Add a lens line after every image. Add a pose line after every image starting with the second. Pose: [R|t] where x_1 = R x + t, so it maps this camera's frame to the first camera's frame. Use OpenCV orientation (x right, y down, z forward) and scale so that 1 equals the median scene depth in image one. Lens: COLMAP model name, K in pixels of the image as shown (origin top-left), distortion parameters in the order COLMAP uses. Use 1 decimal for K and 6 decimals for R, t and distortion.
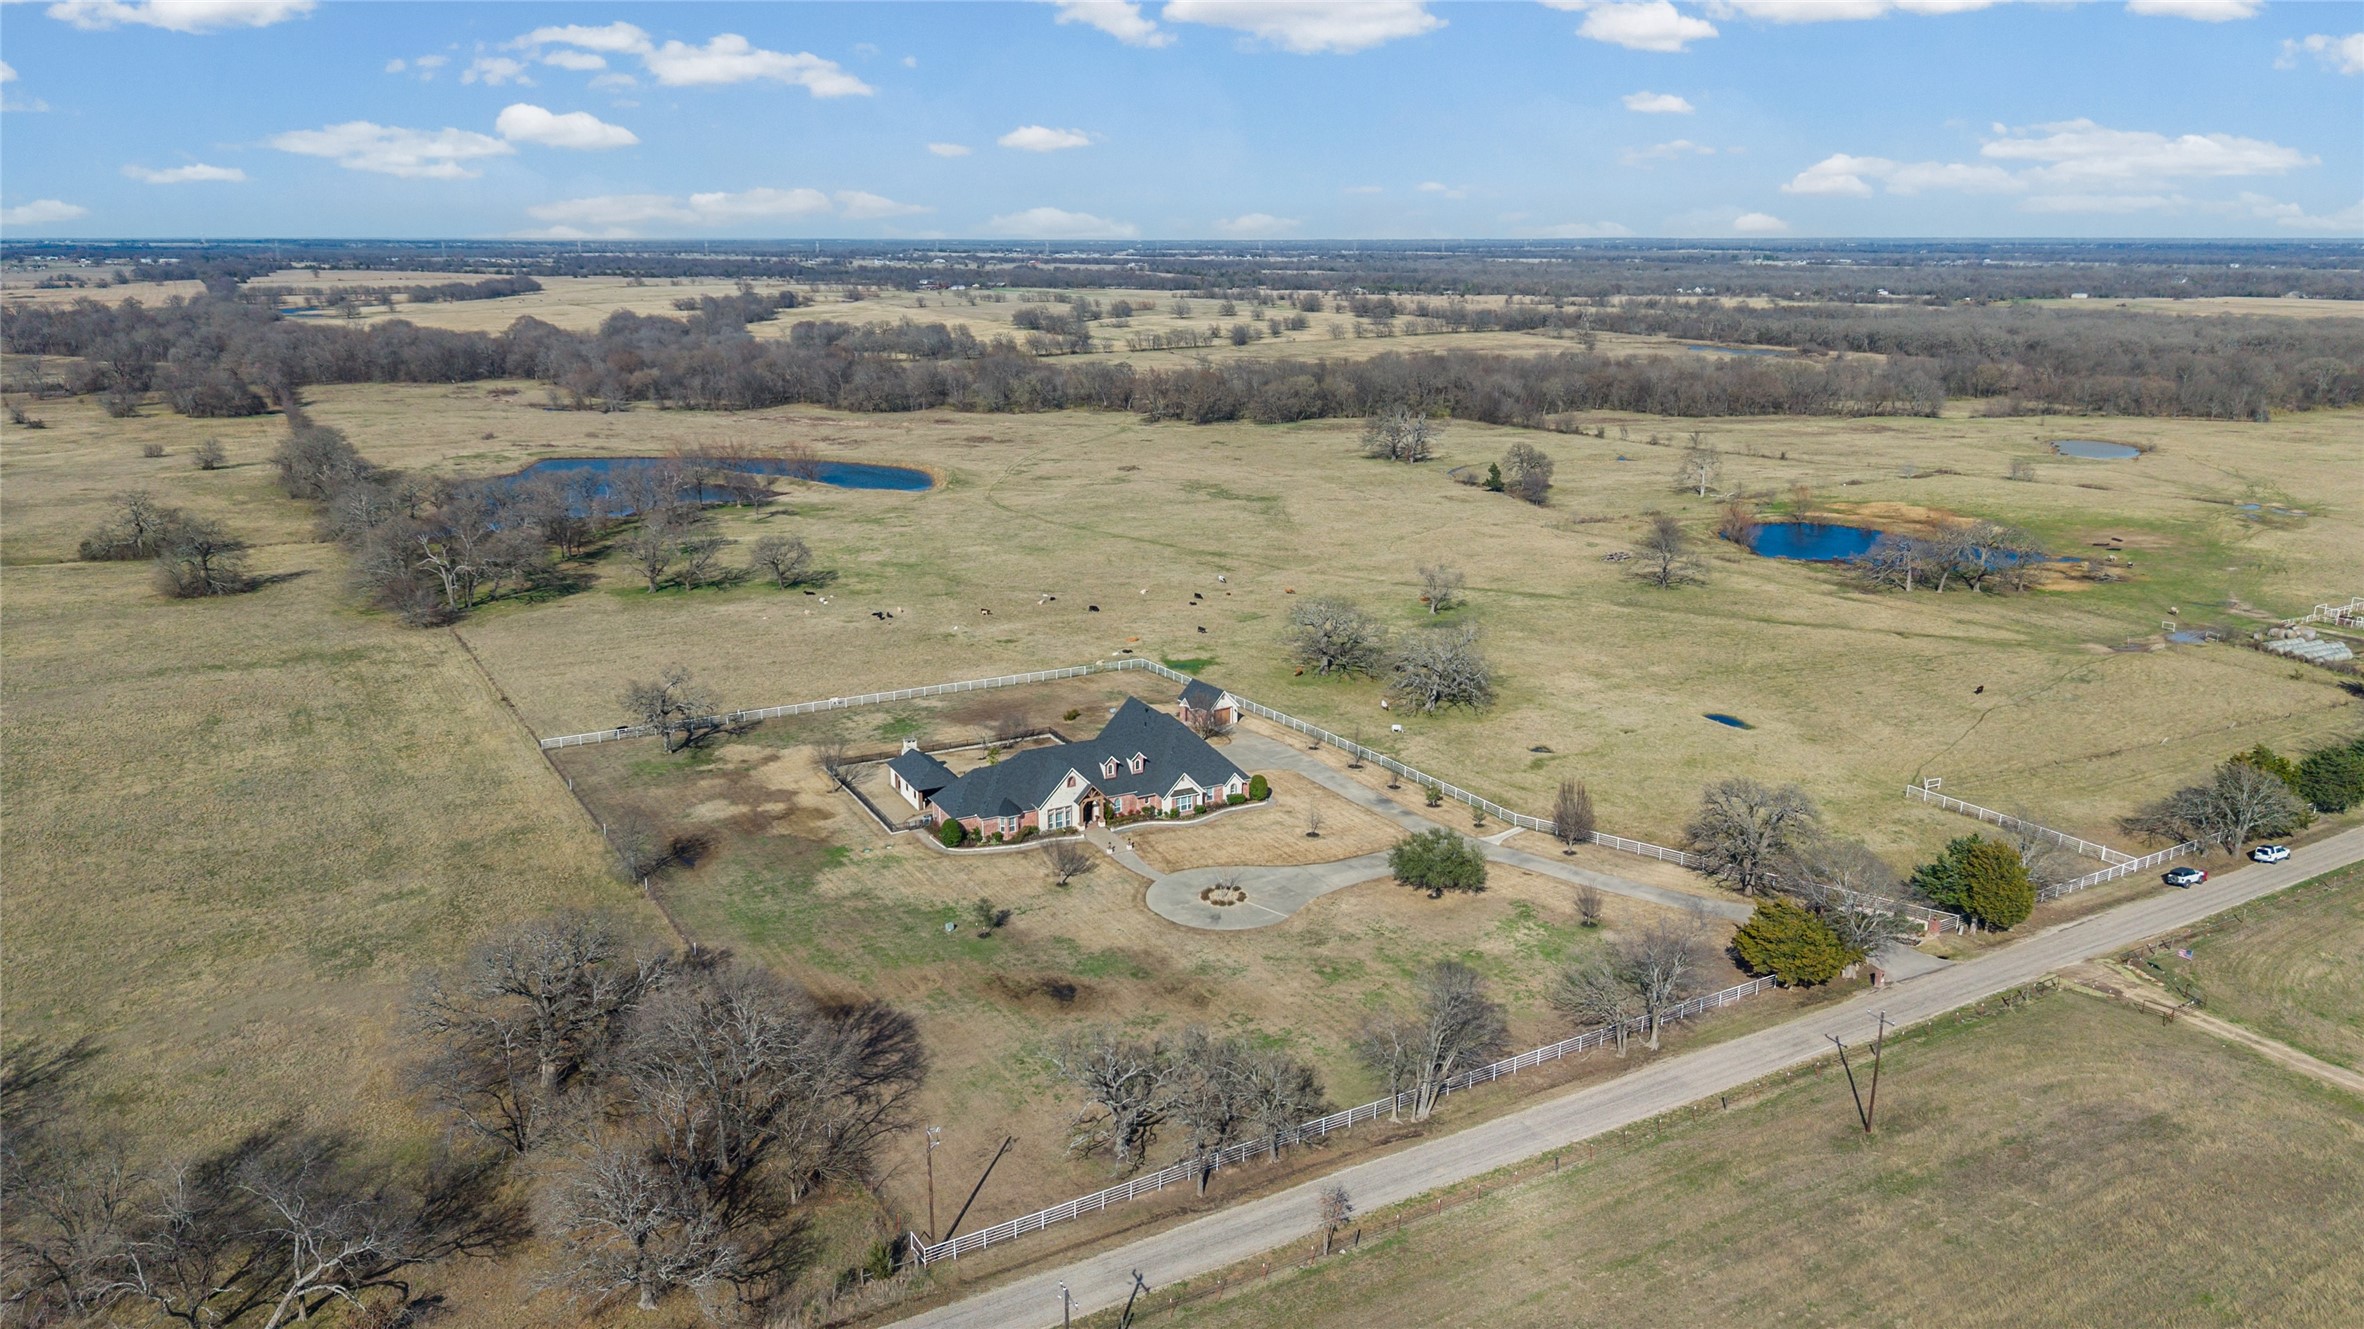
lens RADIAL K [[1609.8, 0, 1182.0], [0, 1609.8, 664.5], [0, 0, 1]] dist [0.055733, -0.074193]
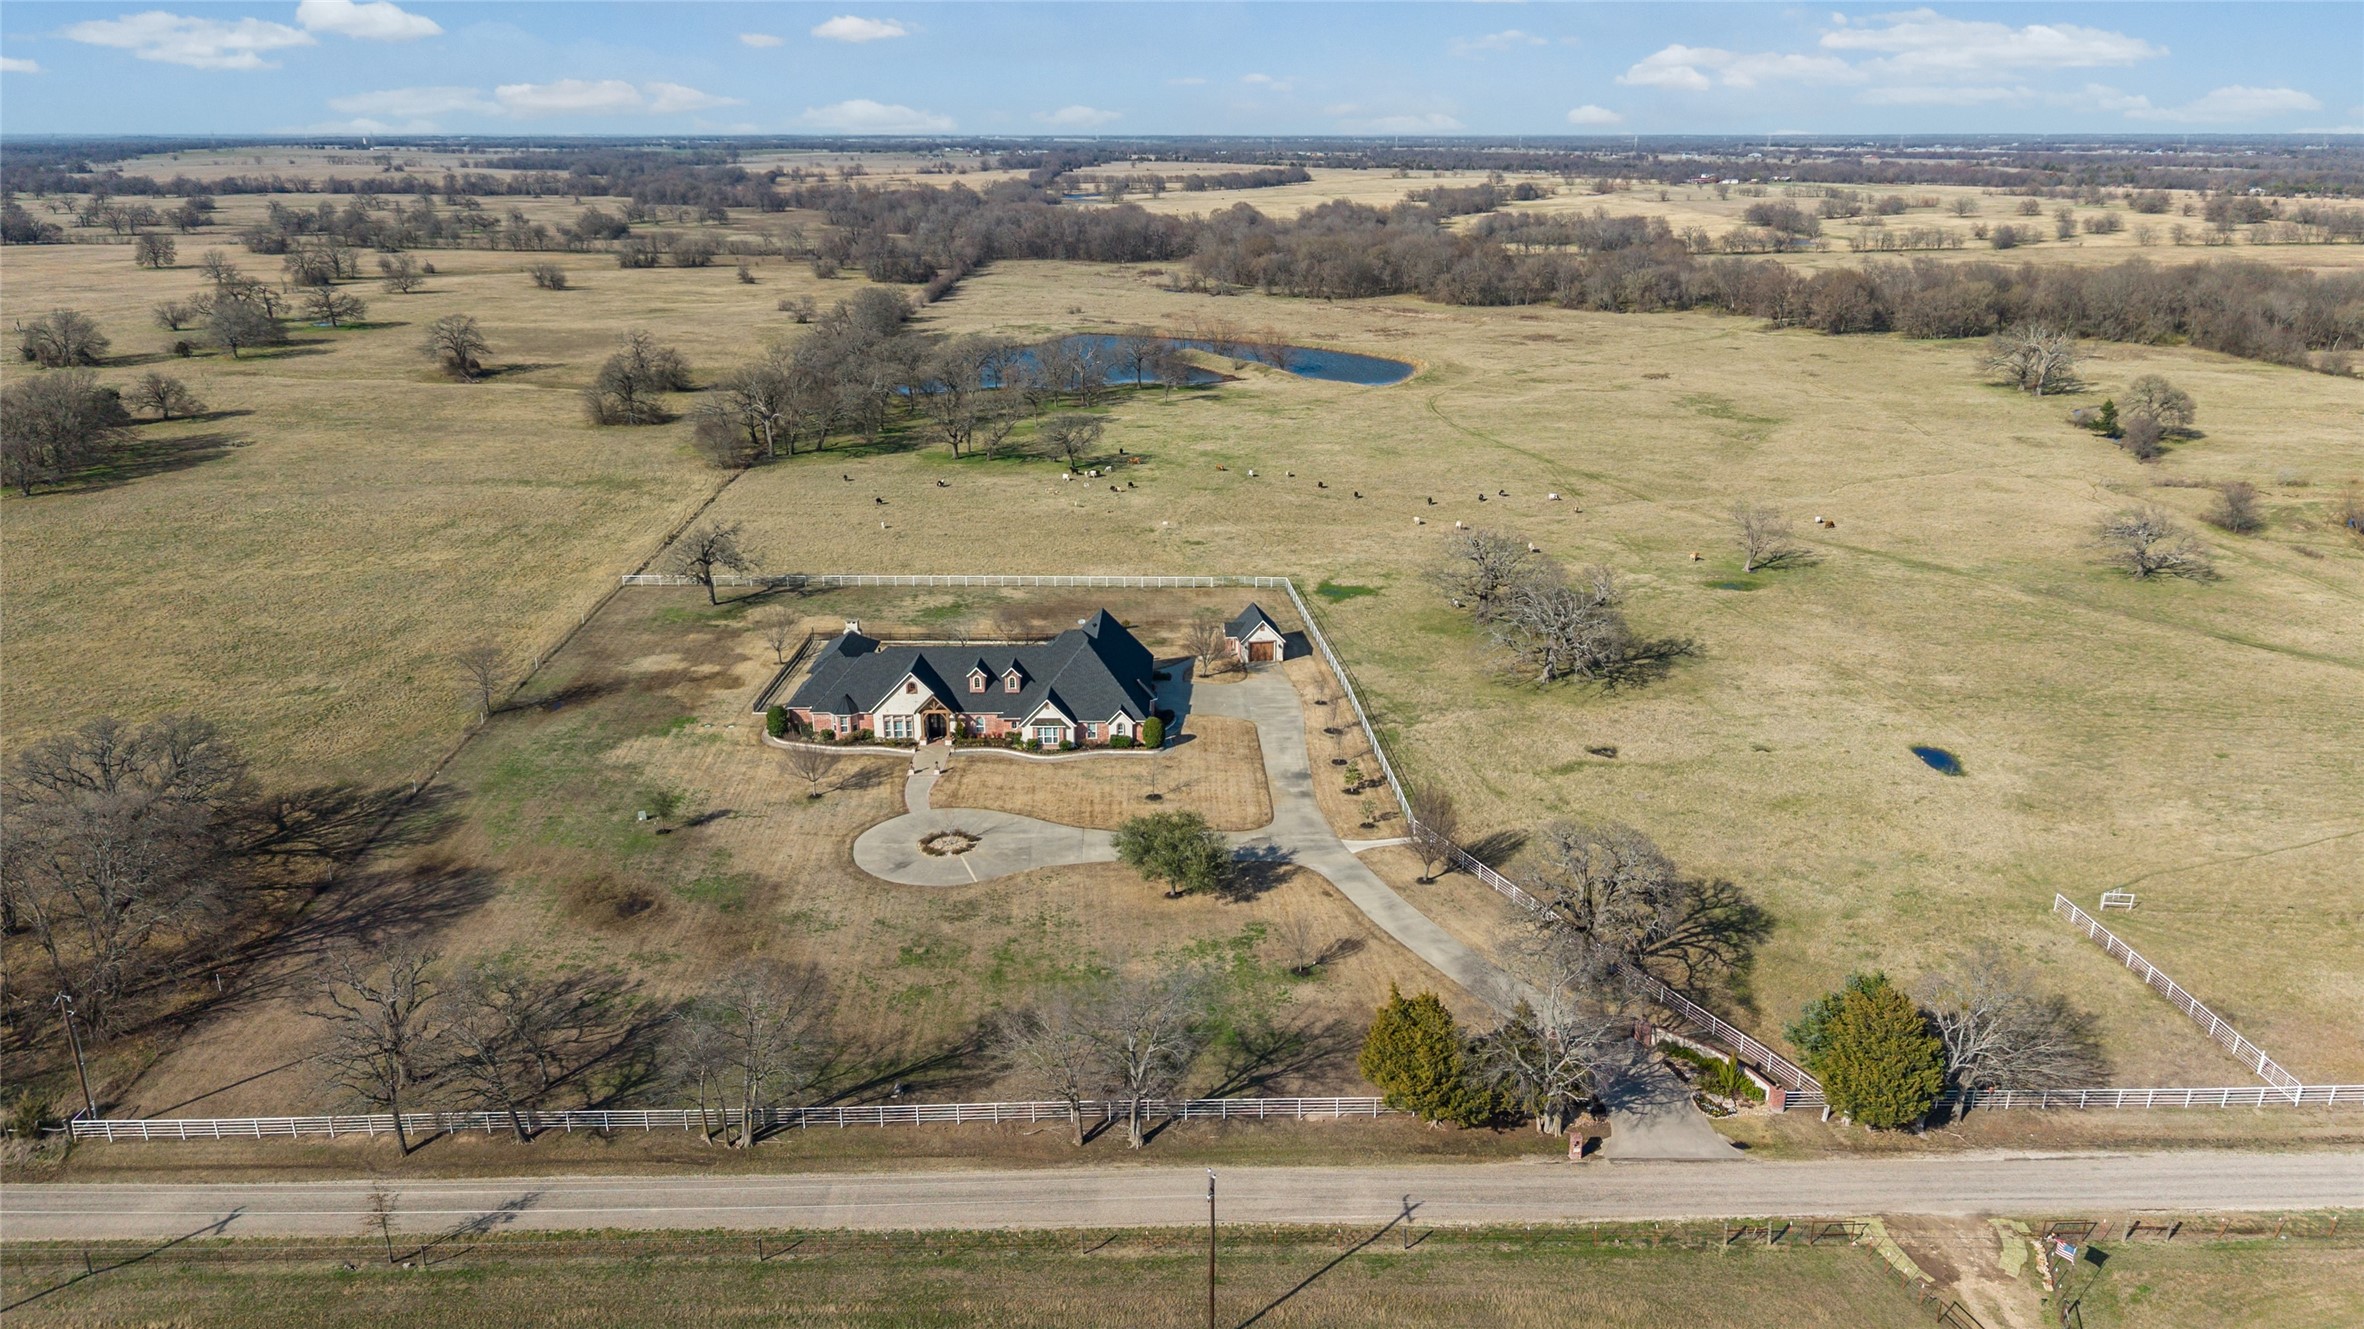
lens RADIAL K [[1609.8, 0, 1182.0], [0, 1609.8, 664.5], [0, 0, 1]] dist [0.055733, -0.074193]
pose [[0.878965, 0.148272, -0.453250, 0.394592], [-0.121432, 0.988696, 0.087946, -0.031841], [0.461166, -0.022262, 0.887034, 0.230044]]
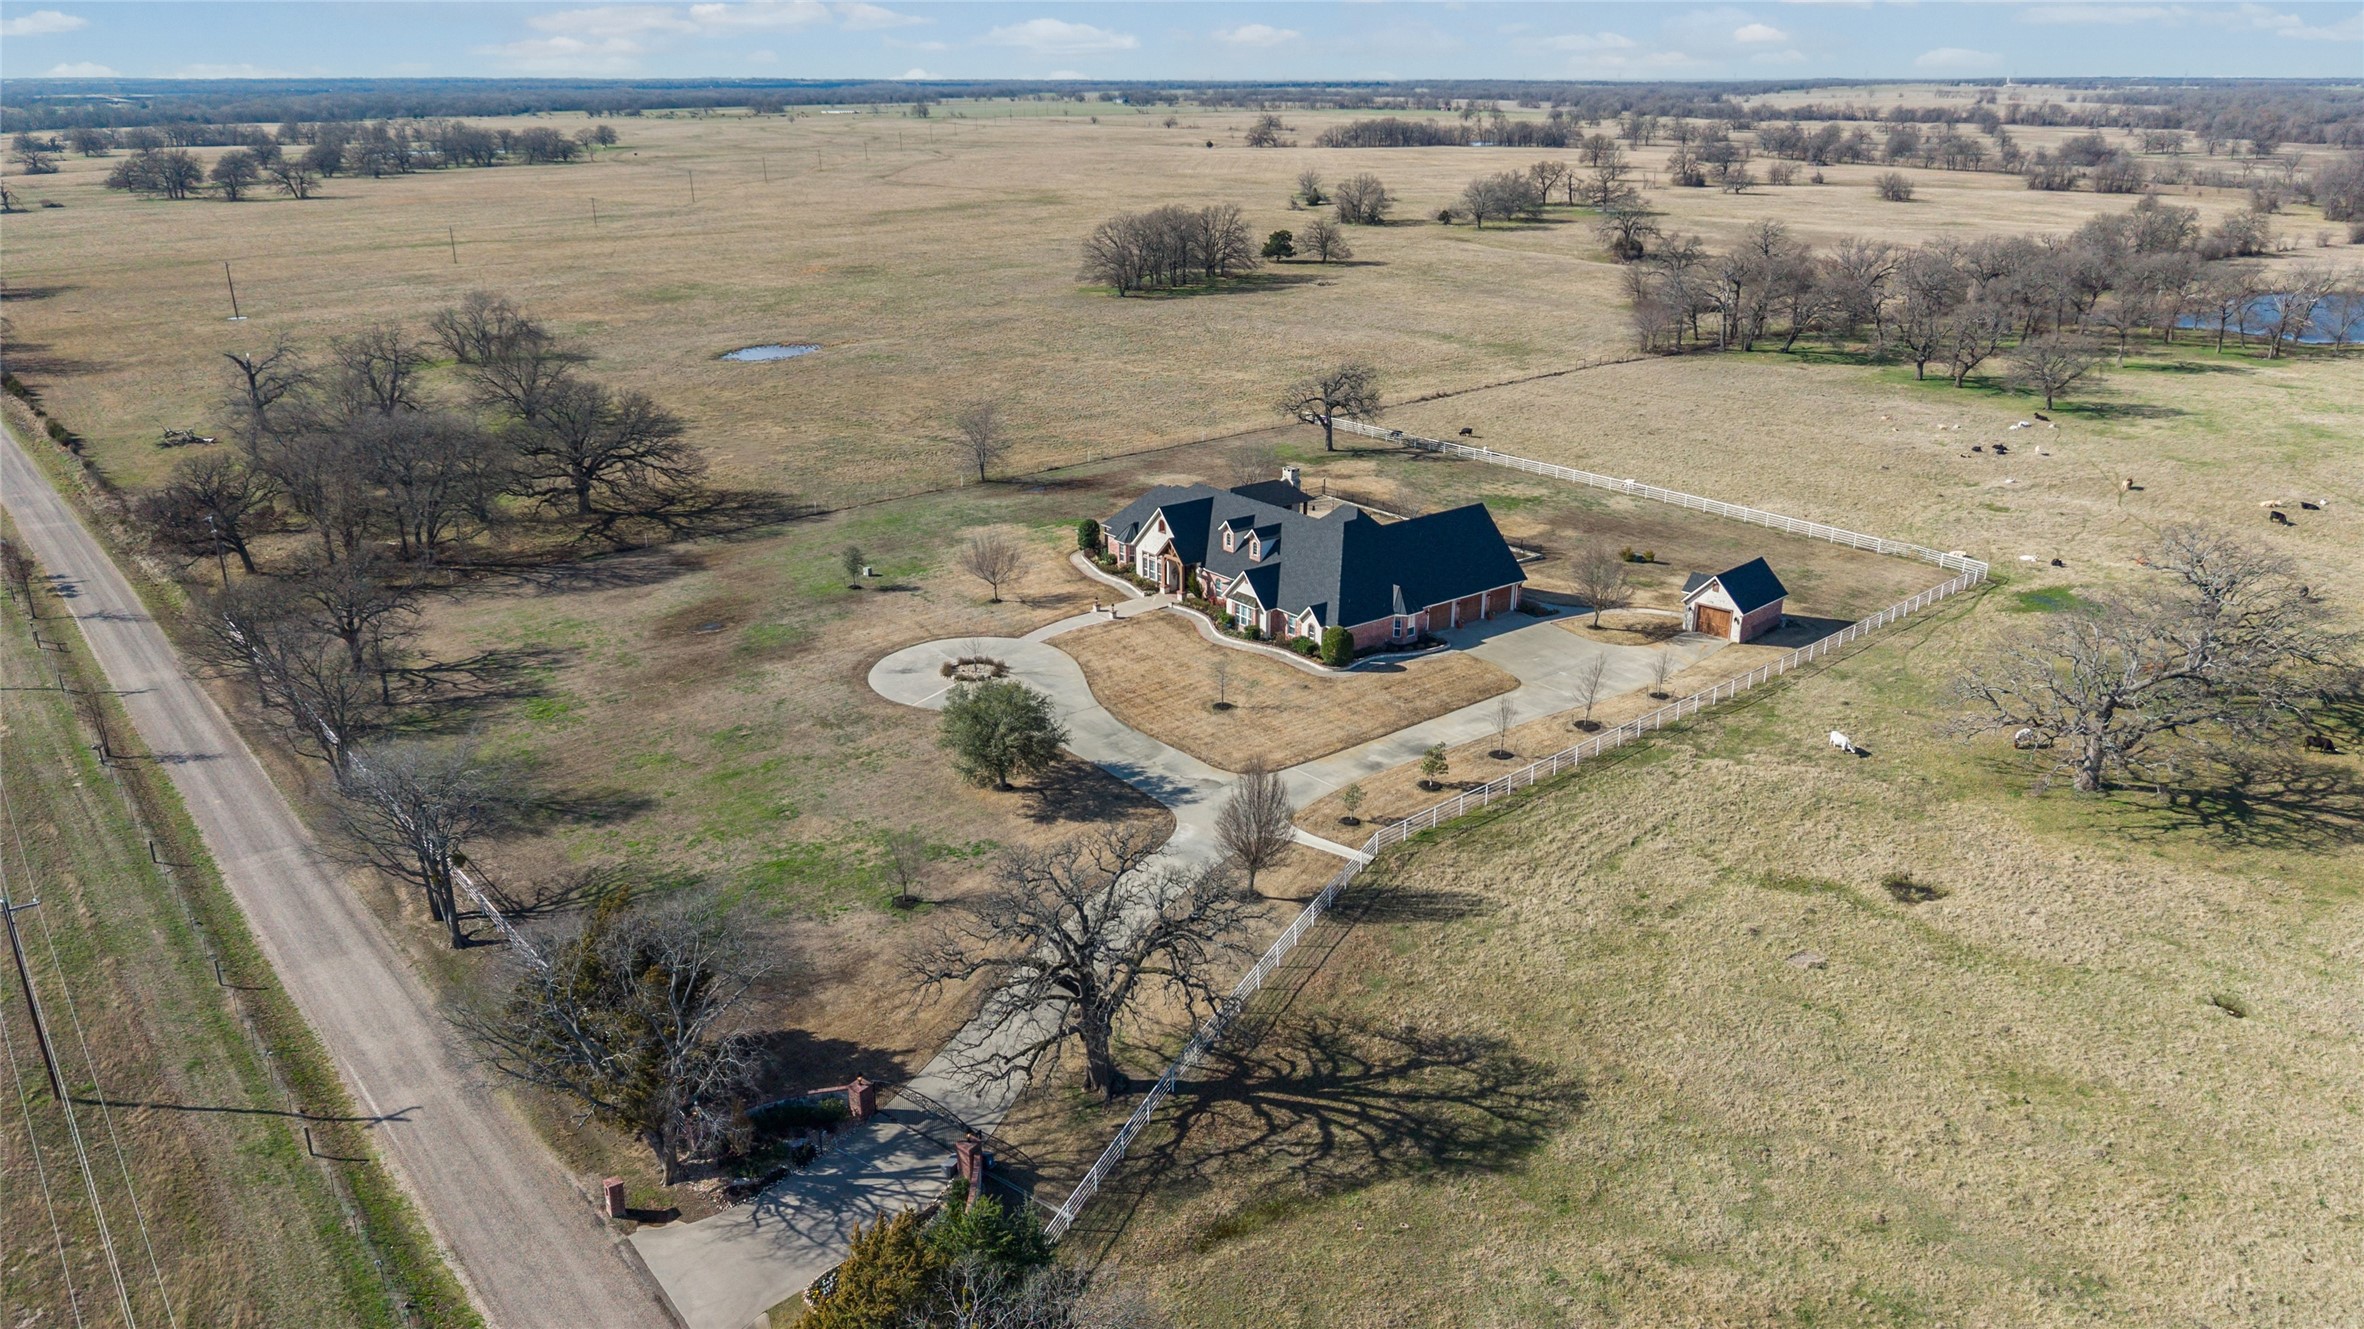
lens RADIAL K [[1609.8, 0, 1182.0], [0, 1609.8, 664.5], [0, 0, 1]] dist [0.055733, -0.074193]
pose [[0.171722, 0.338131, -0.925300, 0.577125], [-0.253166, 0.922854, 0.290253, -0.081229], [0.952060, 0.184411, 0.244078, 0.701486]]
